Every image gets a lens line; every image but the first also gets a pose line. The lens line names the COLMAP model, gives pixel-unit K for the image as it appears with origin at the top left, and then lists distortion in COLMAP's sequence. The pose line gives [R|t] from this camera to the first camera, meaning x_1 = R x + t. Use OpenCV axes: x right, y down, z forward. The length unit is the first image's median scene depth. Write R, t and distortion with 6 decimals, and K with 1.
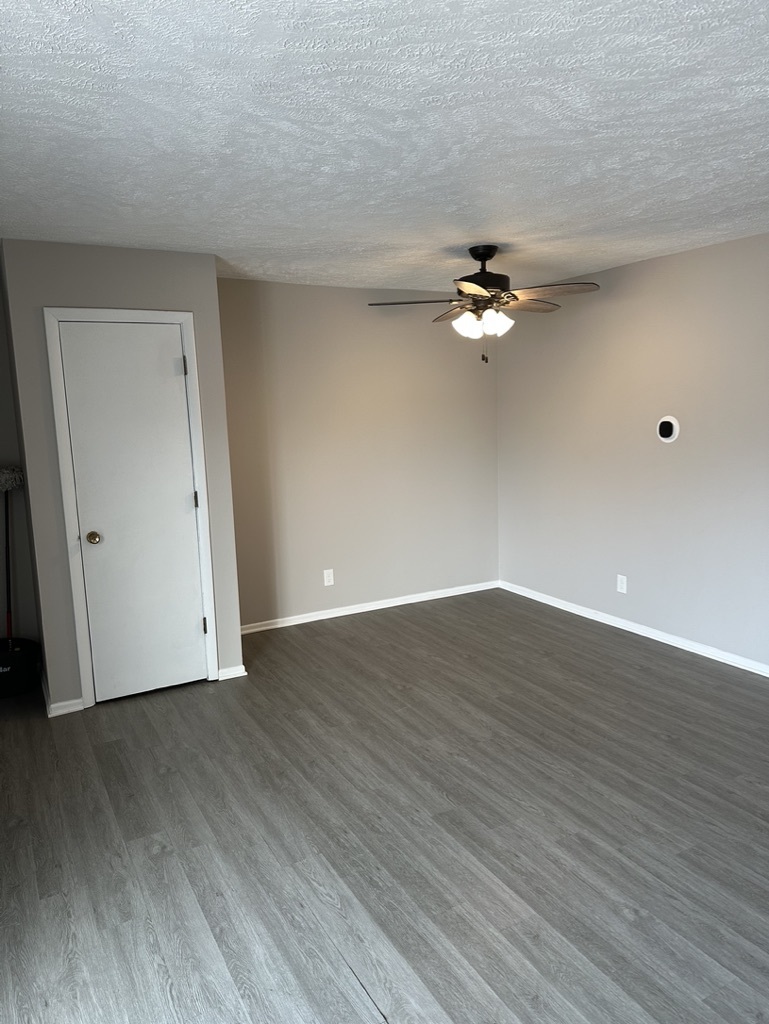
lens RADIAL K [[678.1, 0, 384.5], [0, 678.1, 512.0], [0, 0, 1]] dist [0.032361, -0.052753]
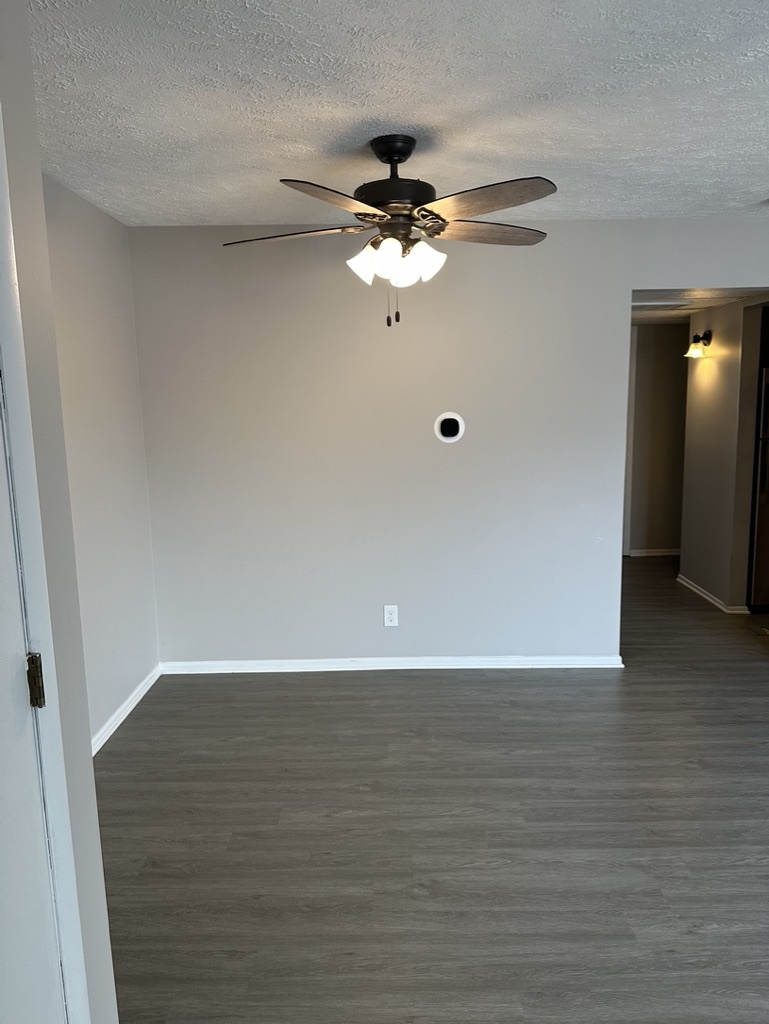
lens RADIAL K [[714.3, 0, 384.5], [0, 714.3, 512.0], [0, 0, 1]] dist [0.032833, -0.040192]
pose [[0.504199, -0.132283, 0.853396, -0.445979], [0.136296, 0.988003, 0.072623, -0.096705], [-0.852764, 0.079698, 0.516180, 0.672993]]
